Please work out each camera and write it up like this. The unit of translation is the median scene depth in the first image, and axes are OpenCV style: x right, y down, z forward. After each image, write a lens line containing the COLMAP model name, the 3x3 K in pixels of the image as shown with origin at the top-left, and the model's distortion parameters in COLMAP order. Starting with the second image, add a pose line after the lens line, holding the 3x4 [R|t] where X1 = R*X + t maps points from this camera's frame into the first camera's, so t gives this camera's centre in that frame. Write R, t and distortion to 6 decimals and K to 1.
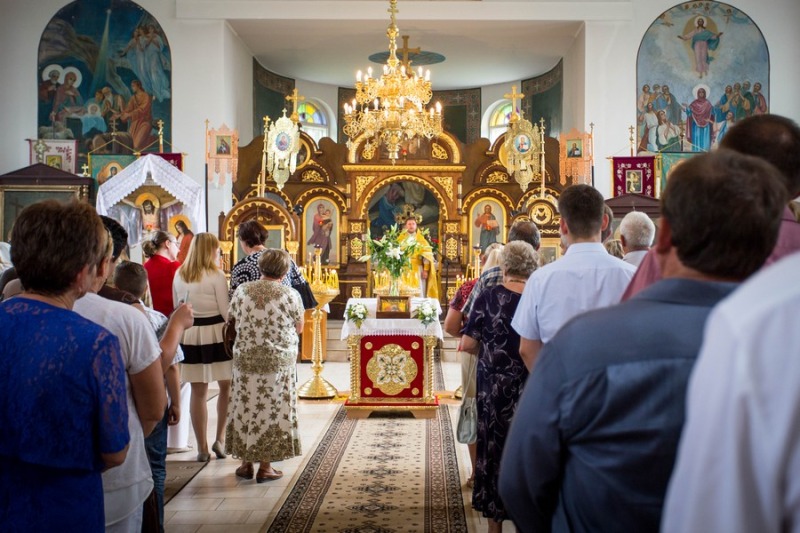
lens RADIAL K [[899.3, 0, 400.0], [0, 899.3, 266.5], [0, 0, 1]] dist [0.026443, 0.034046]
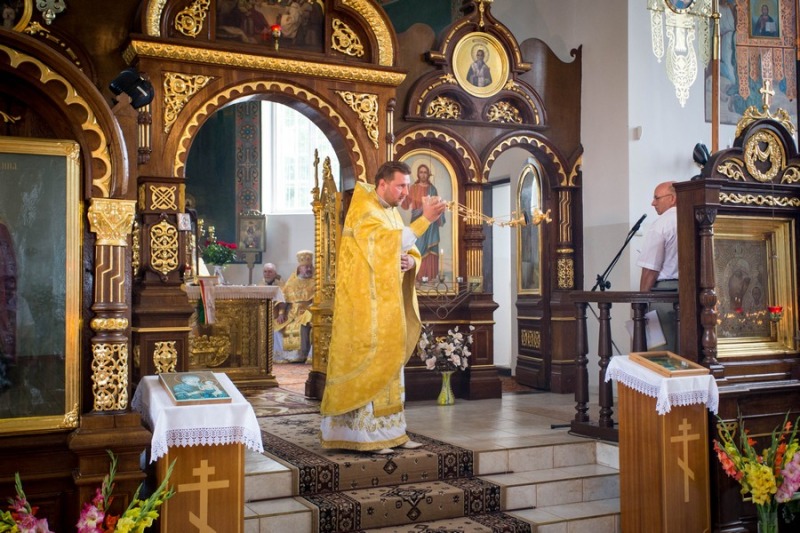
lens RADIAL K [[899.3, 0, 400.0], [0, 899.3, 266.5], [0, 0, 1]] dist [0.026443, 0.034046]
pose [[0.892884, 0.006542, 0.450240, -0.136734], [0.007482, 0.999541, -0.029360, 0.000949], [-0.450225, 0.029584, 0.892425, 0.588274]]
